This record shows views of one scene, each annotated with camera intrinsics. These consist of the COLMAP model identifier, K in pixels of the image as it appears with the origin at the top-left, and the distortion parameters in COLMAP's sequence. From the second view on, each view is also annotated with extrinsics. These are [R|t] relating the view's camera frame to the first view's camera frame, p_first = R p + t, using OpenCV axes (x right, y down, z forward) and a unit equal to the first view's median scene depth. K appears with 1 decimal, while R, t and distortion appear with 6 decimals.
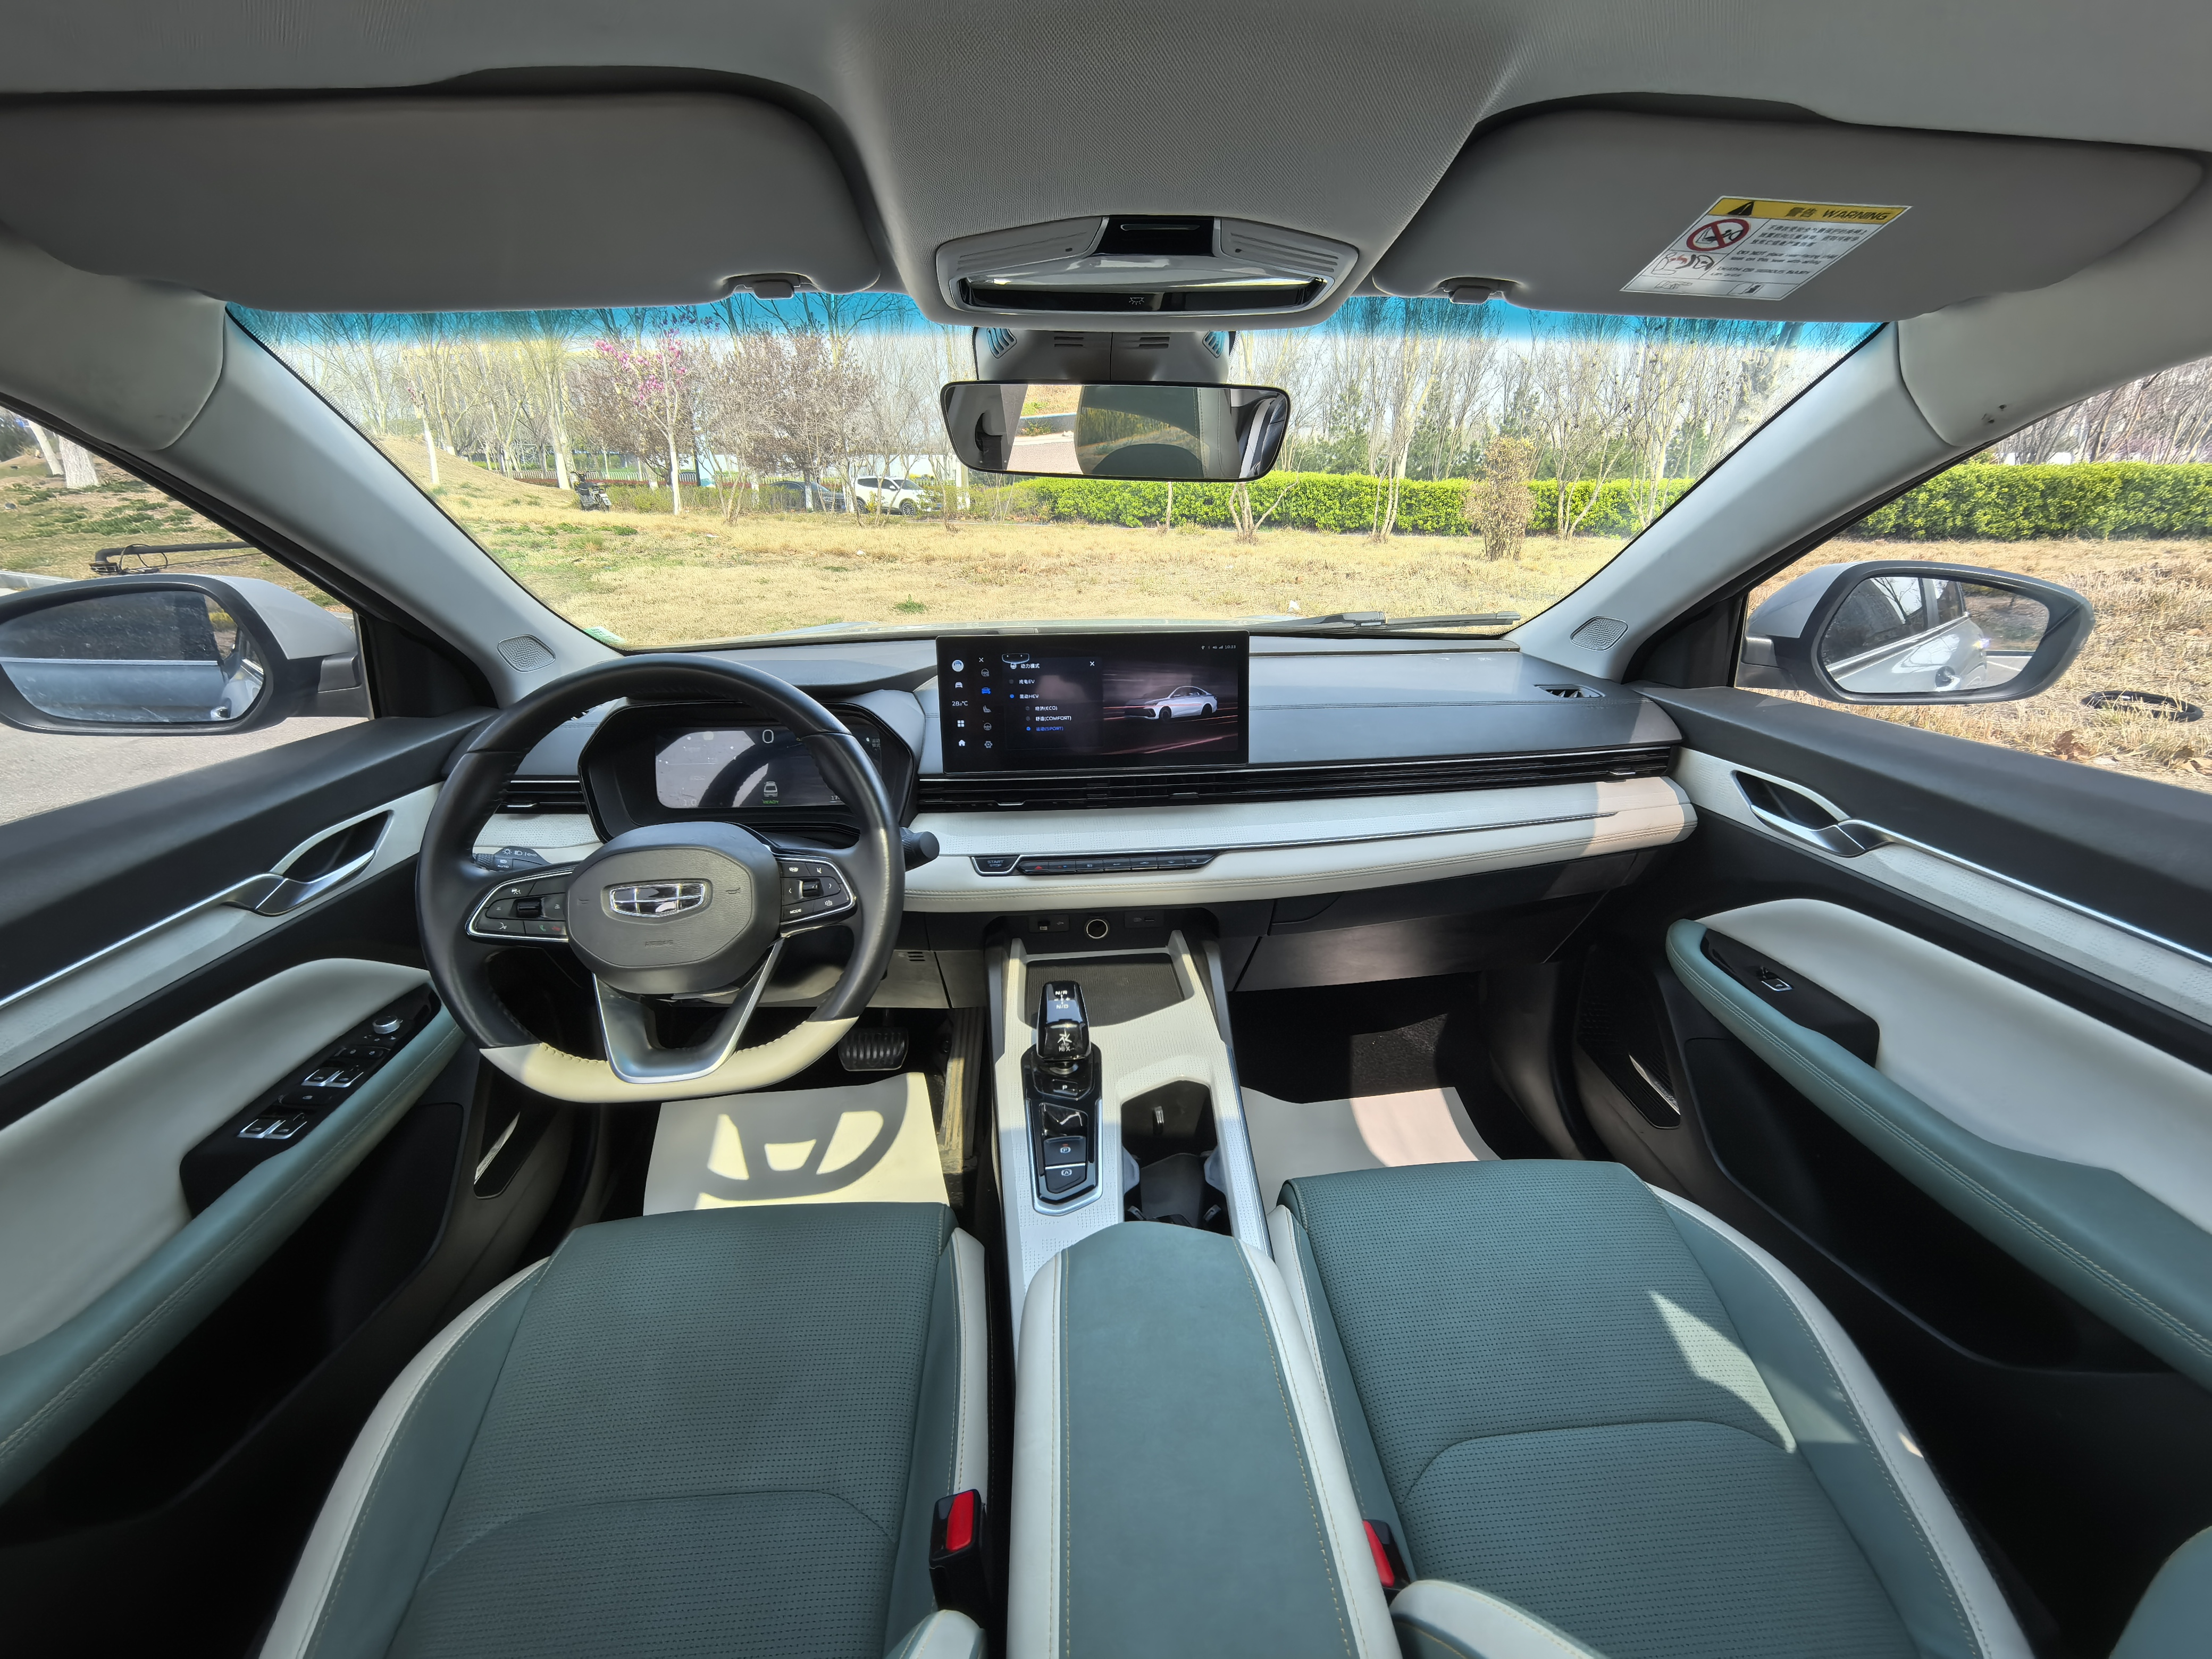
lens RADIAL K [[940.0, 0, 1135.4], [0, 940.0, 835.0], [0, 0, 1]] dist [0.001765, 0.000394]
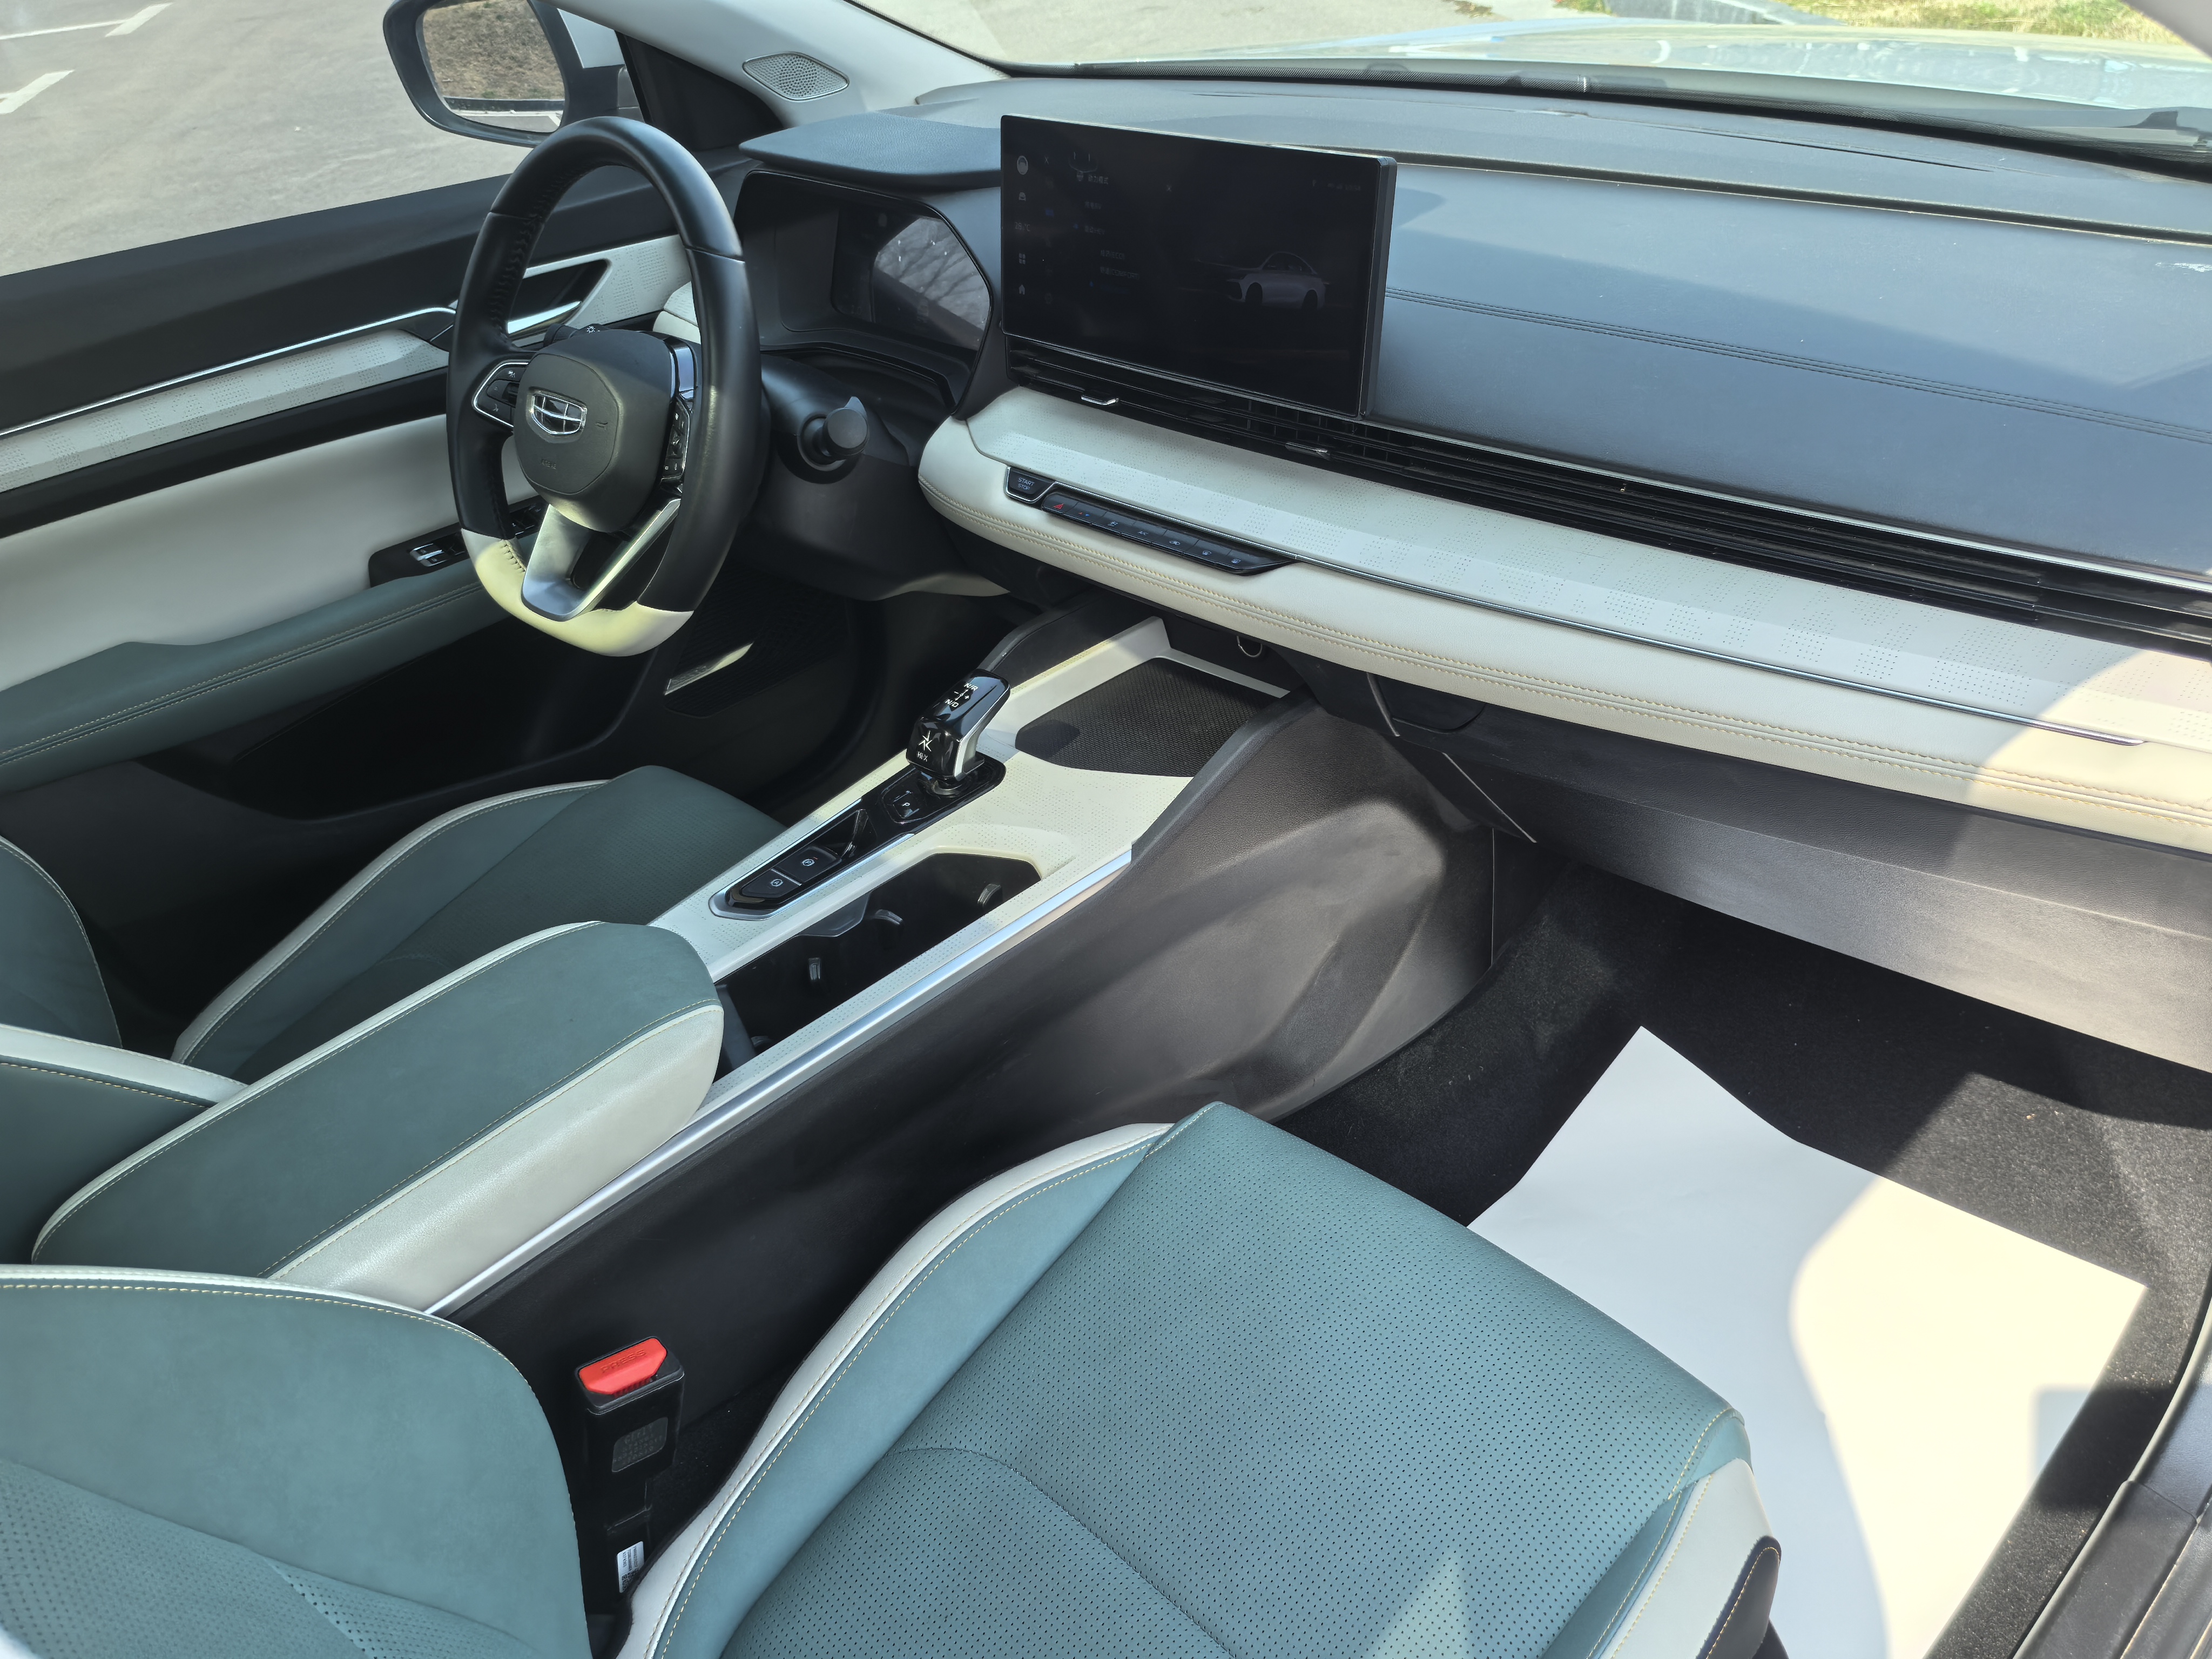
lens RADIAL K [[1757.4, 0, 1121.8], [0, 1757.4, 865.2], [0, 0, 1]] dist [0.080341, -0.115944]
pose [[0.633826, 0.384121, -0.671353, 0.852202], [-0.195215, 0.919314, 0.341692, -0.164910], [0.748435, -0.085515, 0.657671, 0.198526]]
